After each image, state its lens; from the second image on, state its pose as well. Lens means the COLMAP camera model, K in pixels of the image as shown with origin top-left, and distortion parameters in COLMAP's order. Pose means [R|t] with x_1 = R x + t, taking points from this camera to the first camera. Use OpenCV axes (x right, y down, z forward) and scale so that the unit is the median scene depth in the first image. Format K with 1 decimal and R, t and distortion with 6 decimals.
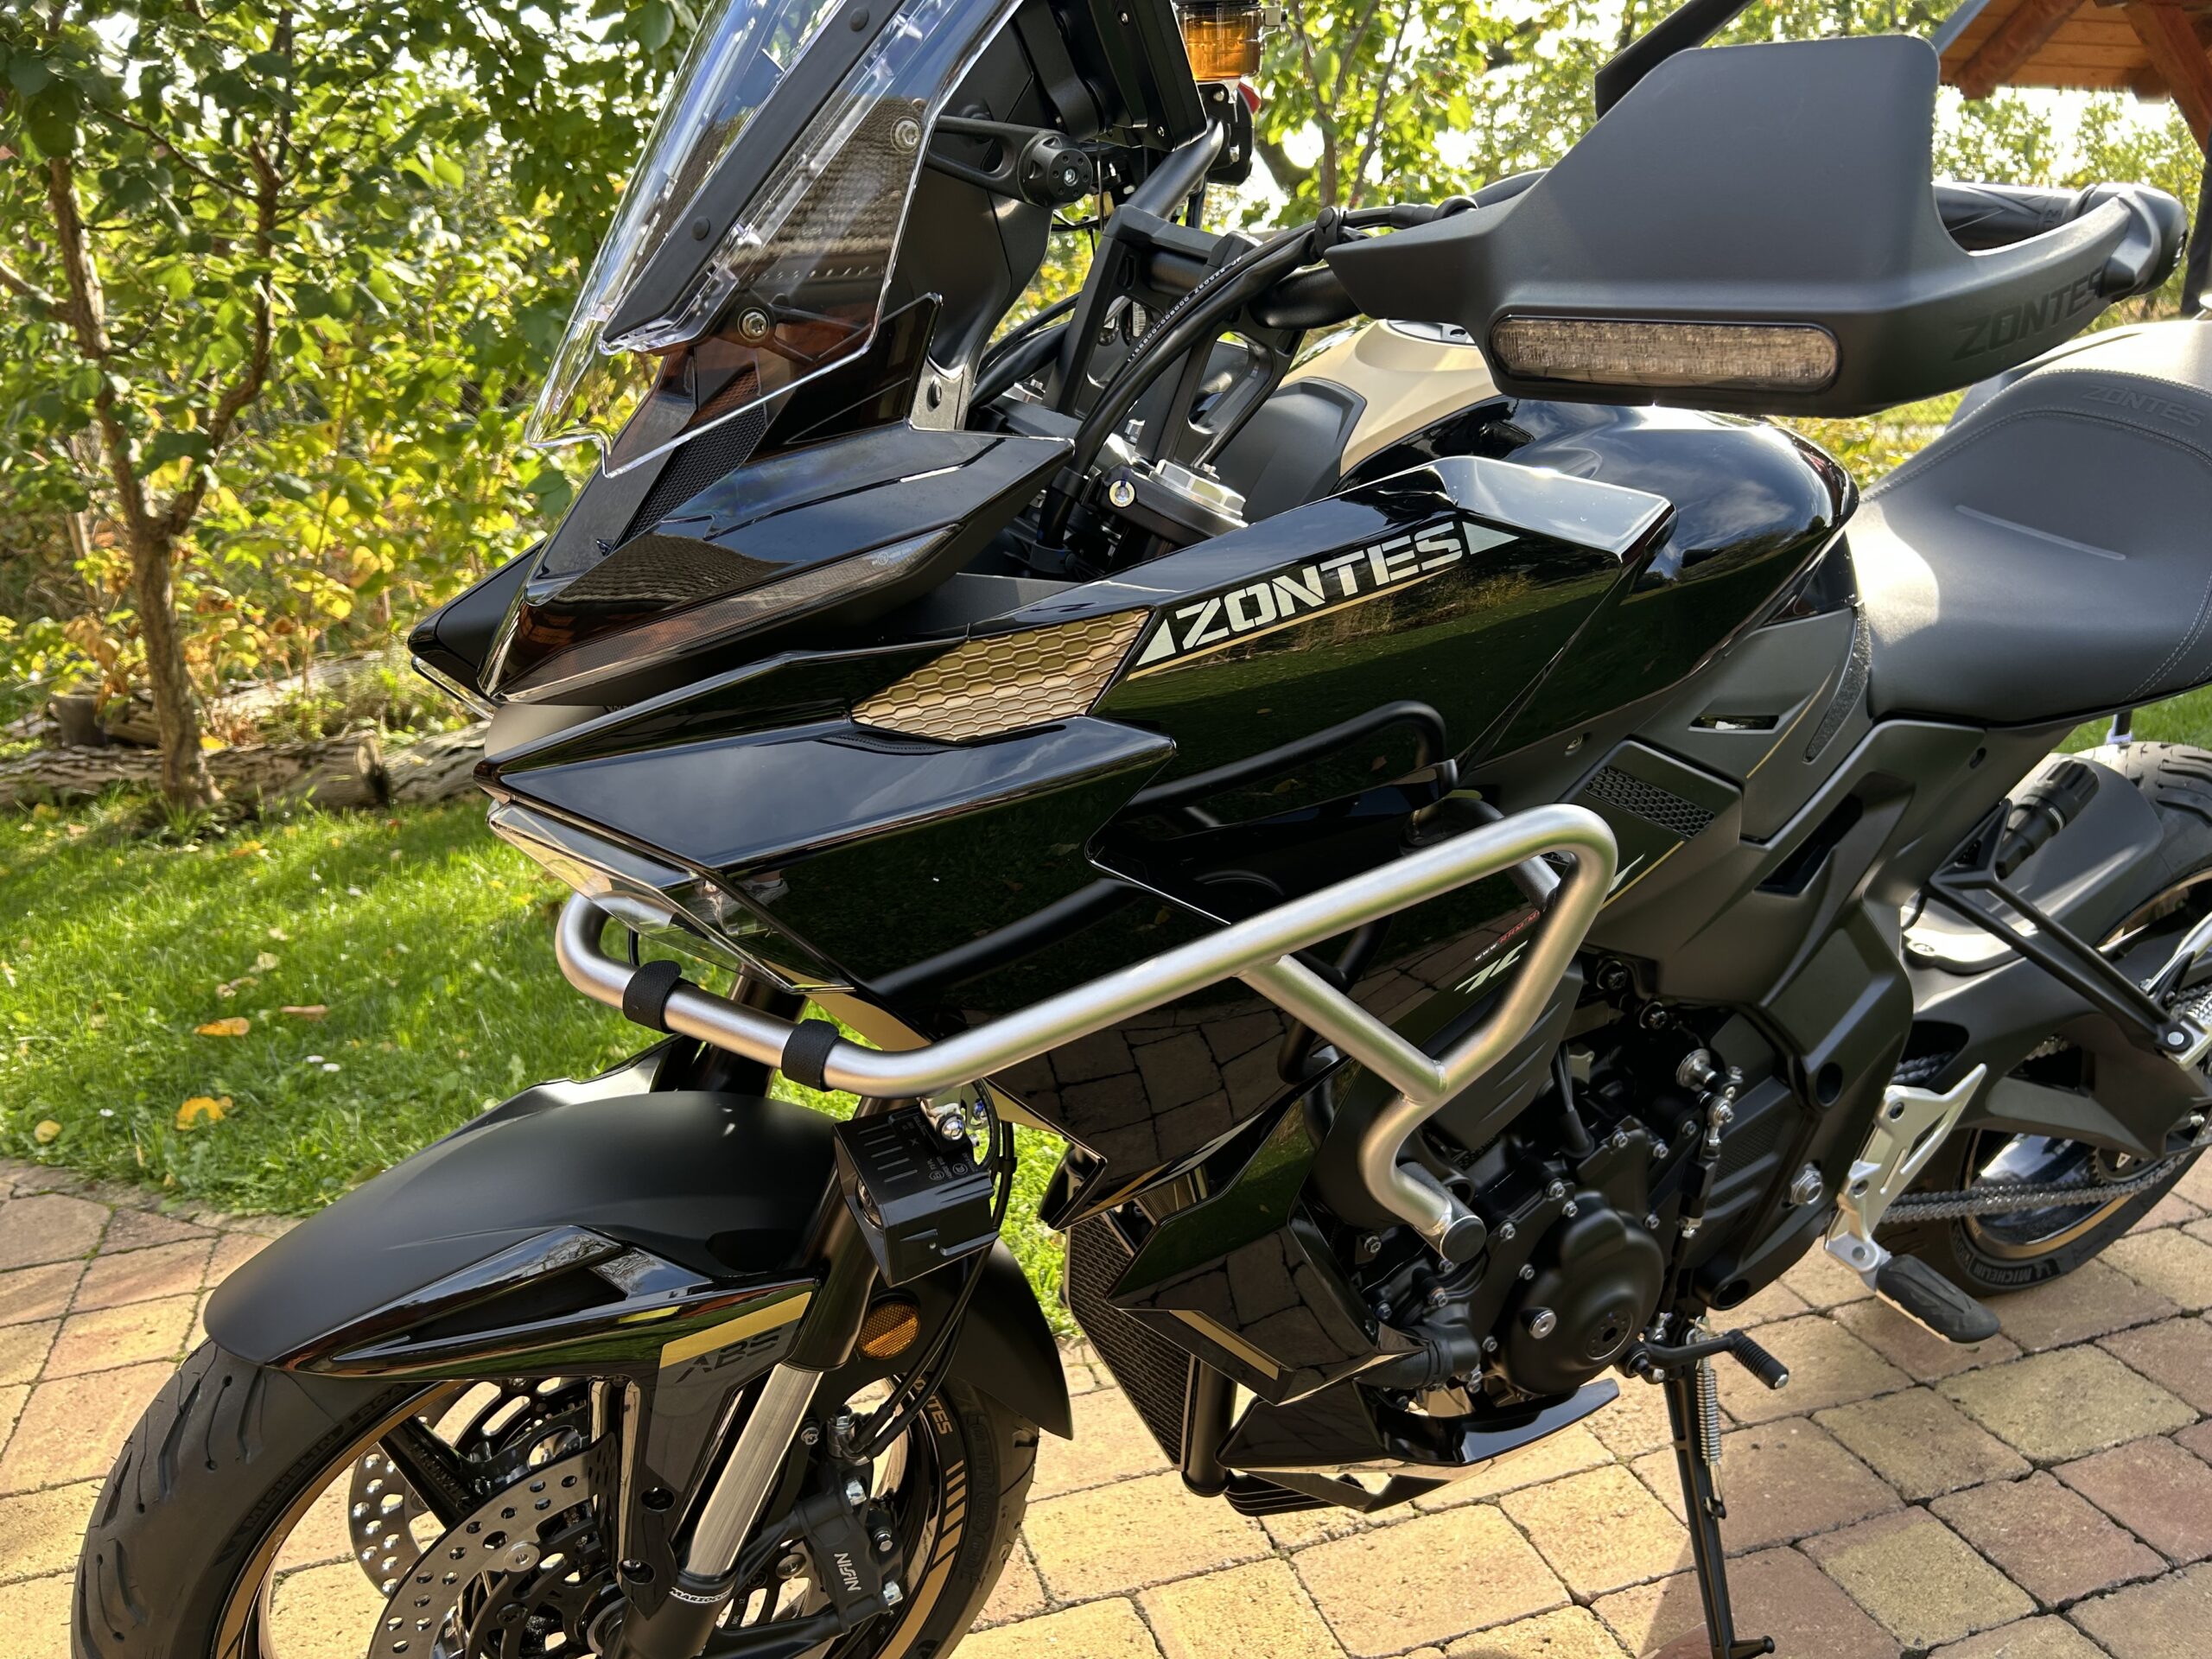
lens RADIAL K [[1672.4, 0, 1097.6], [0, 1672.4, 835.3], [0, 0, 1]] dist [0.048696, -0.045761]
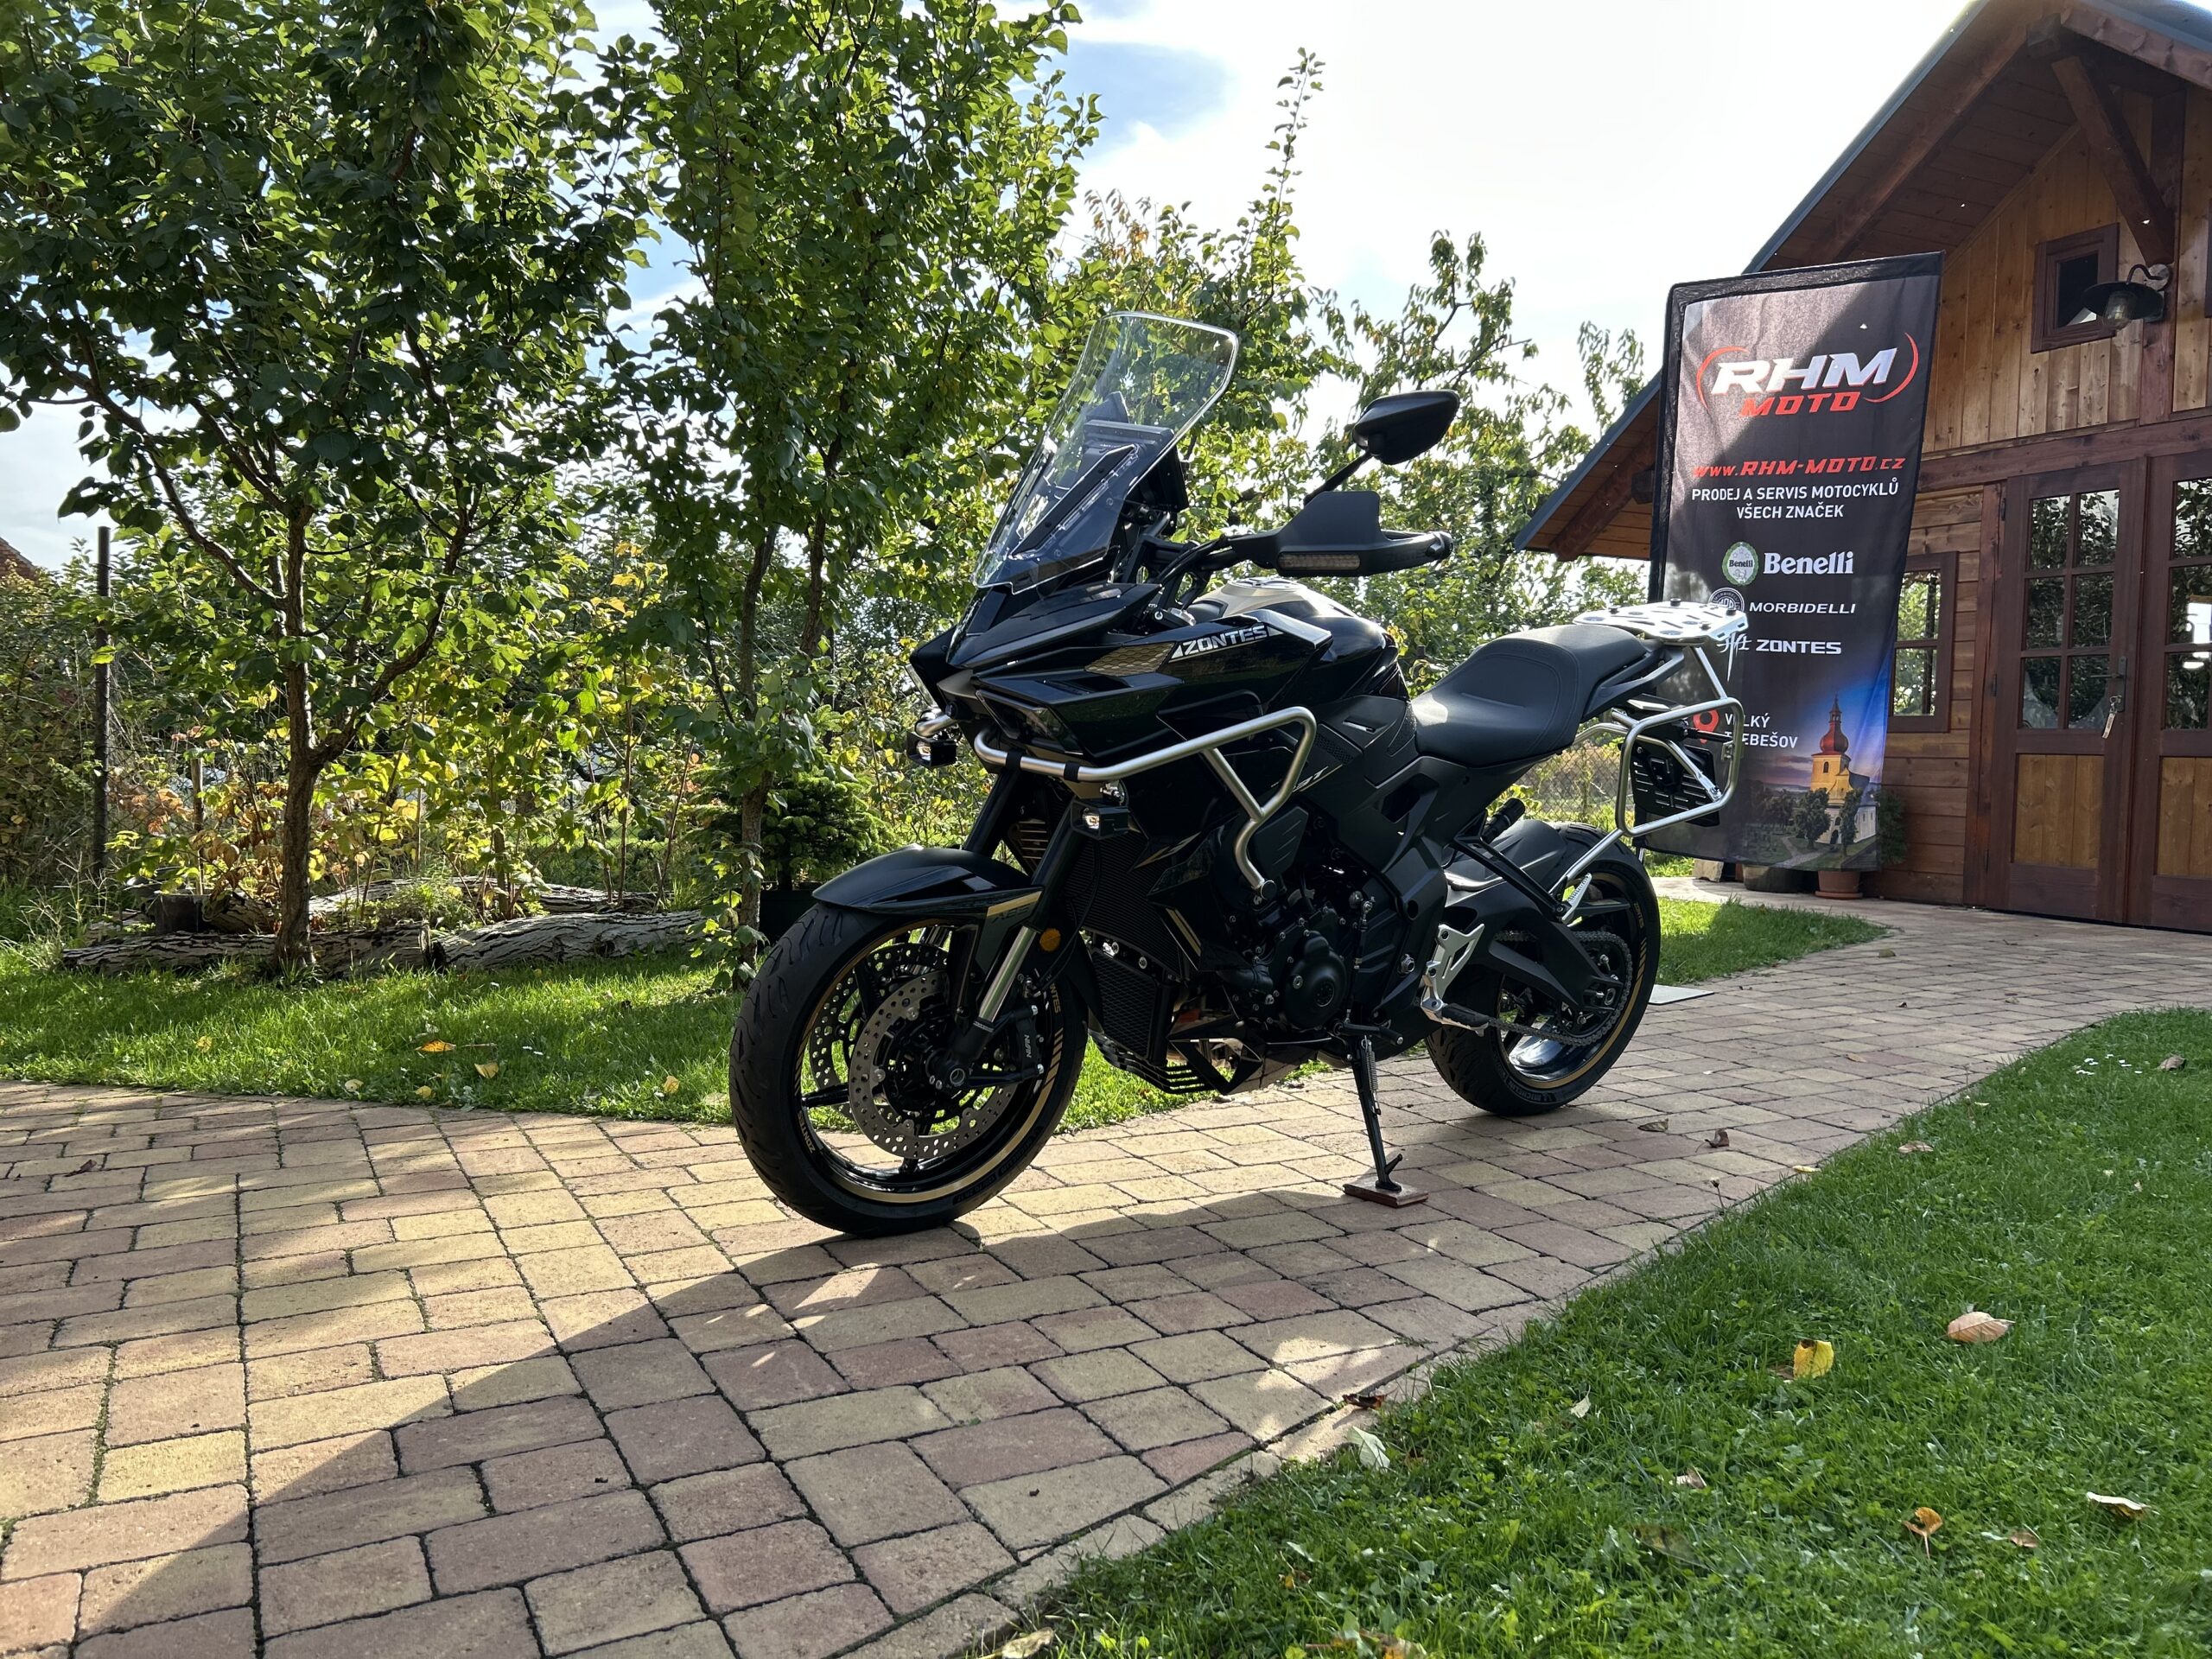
lens RADIAL K [[1672.4, 0, 1114.7], [0, 1672.4, 820.3], [0, 0, 1]] dist [0.048696, -0.045761]
pose [[0.986760, 0.036061, 0.158127, -0.452536], [0.003434, 0.970105, -0.242660, 0.763980], [-0.162150, 0.239990, 0.957137, -1.549128]]
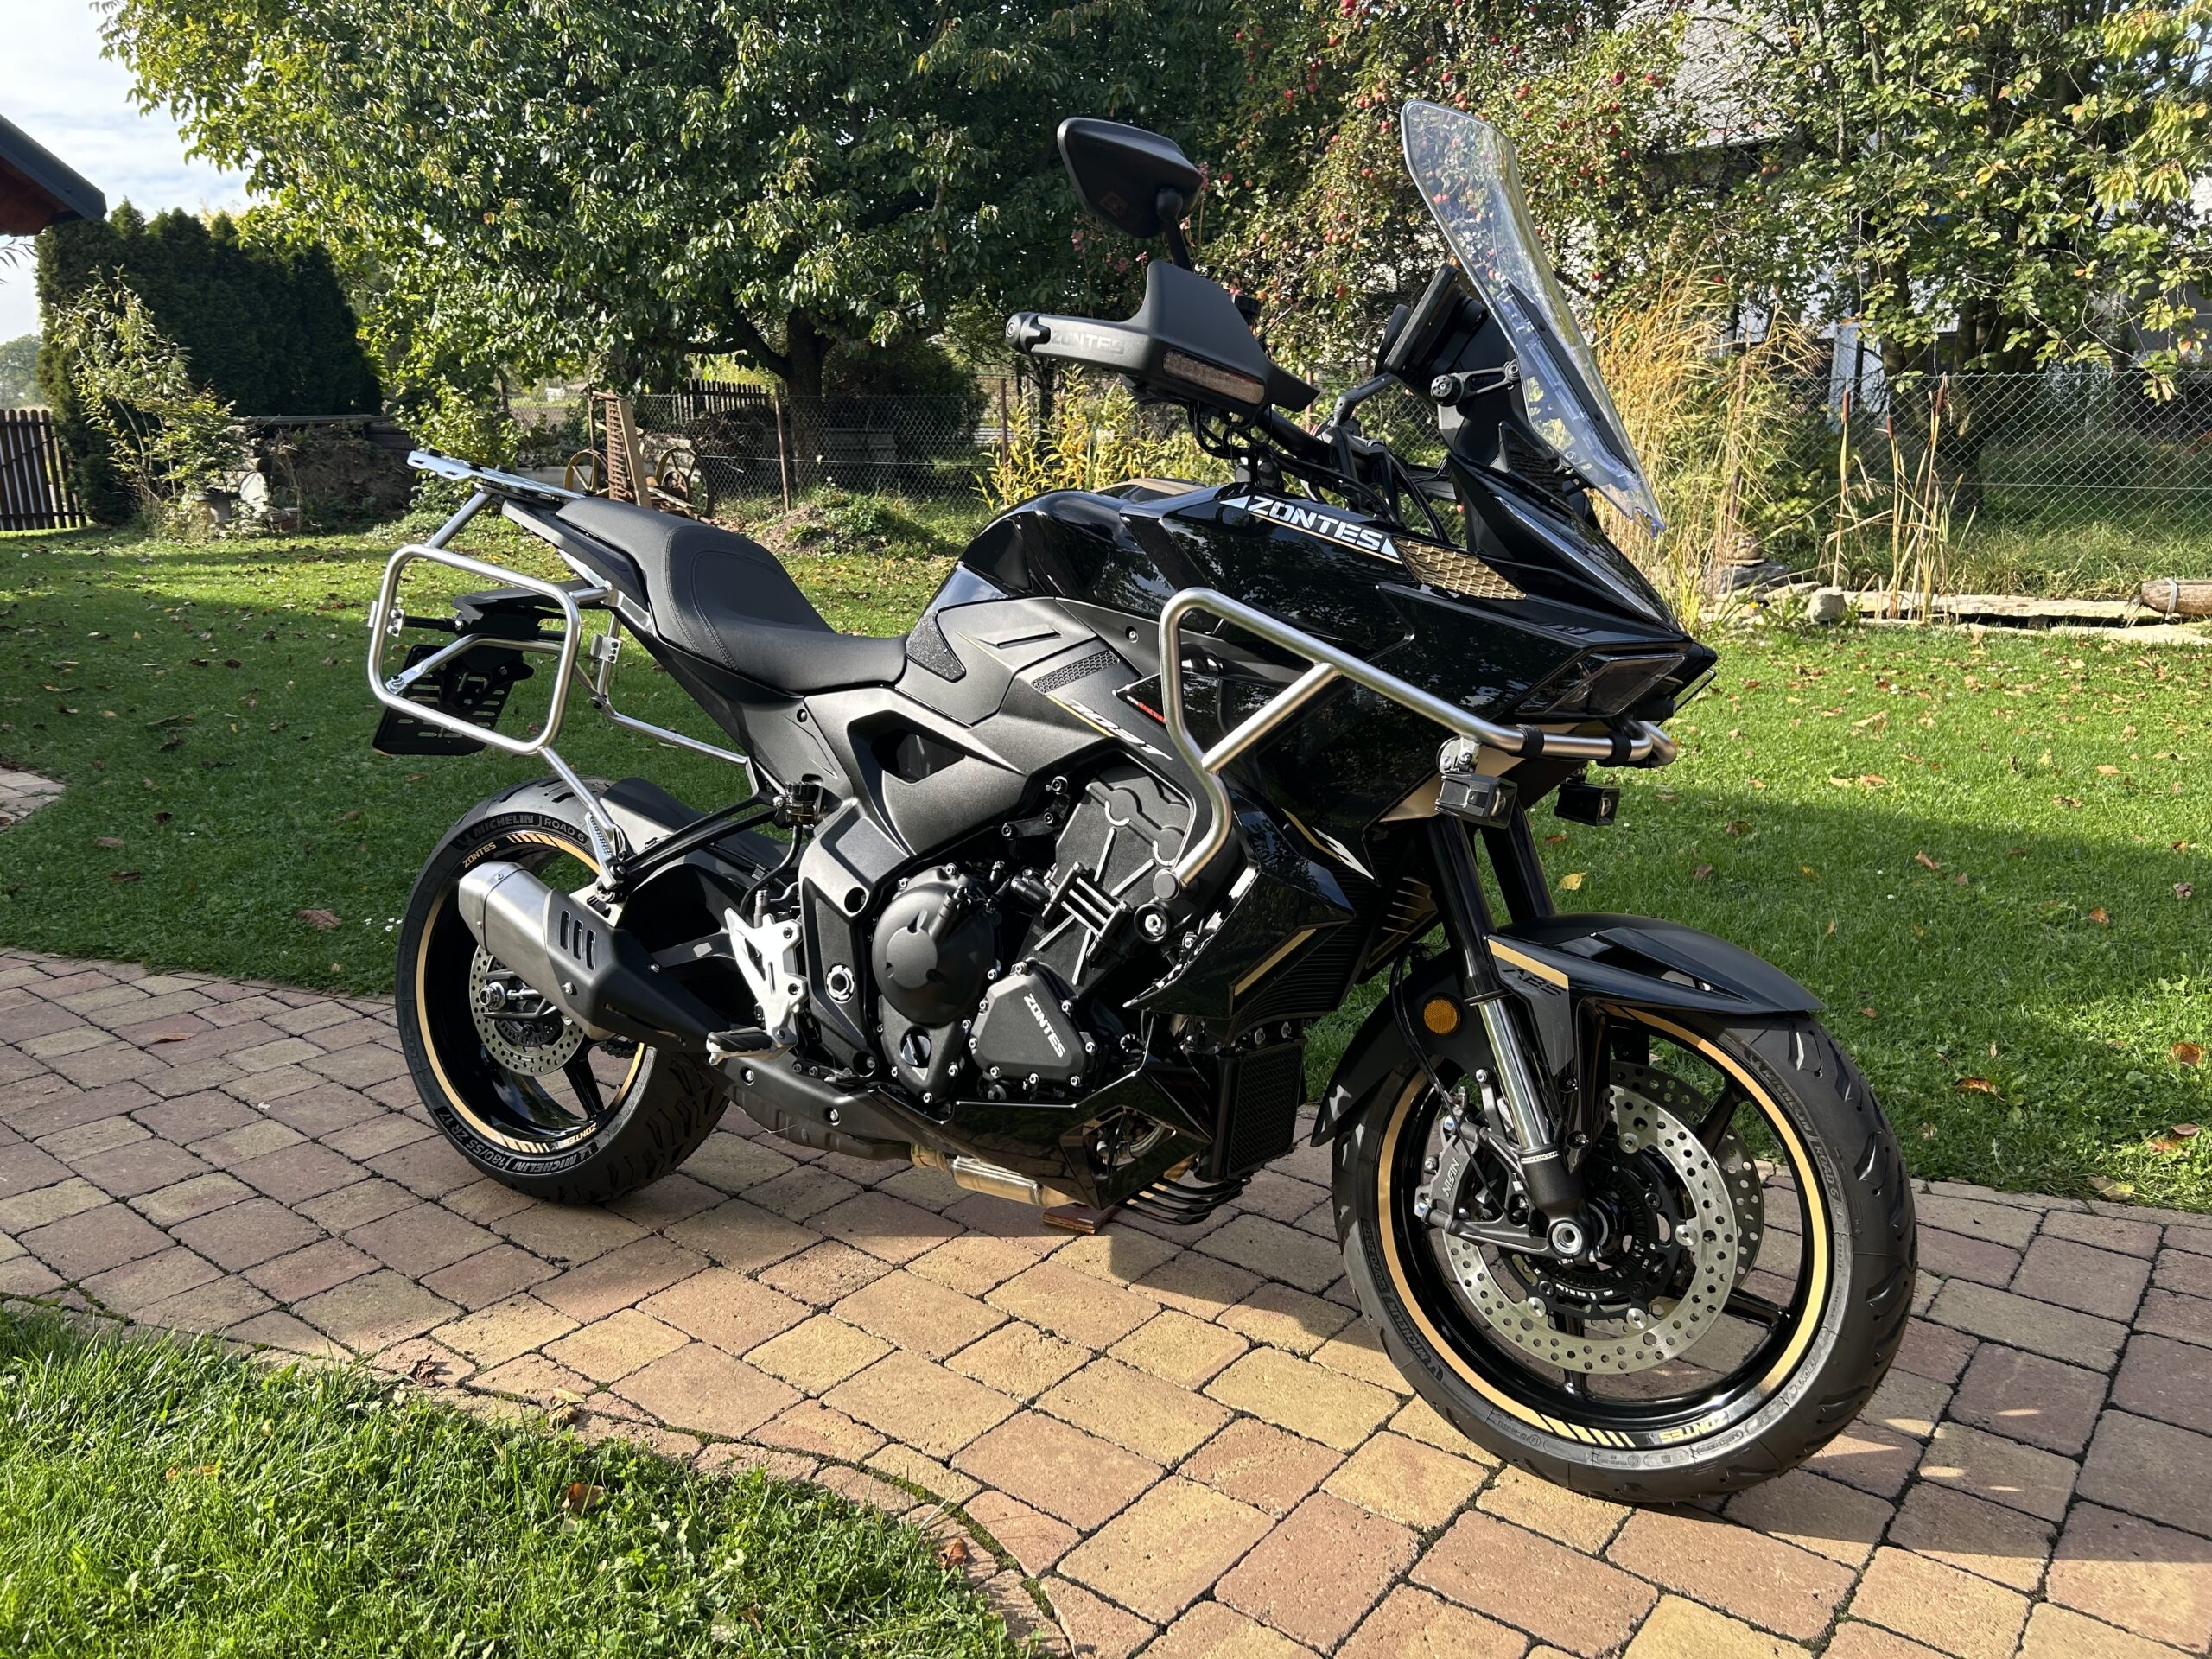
lens RADIAL K [[1672.4, 0, 1066.3], [0, 1672.4, 769.5], [0, 0, 1]] dist [0.048696, -0.045761]
pose [[-0.533896, -0.121587, 0.836763, -1.501596], [0.268472, 0.914024, 0.304111, -0.681054], [-0.801797, 0.387011, -0.455351, 2.249135]]
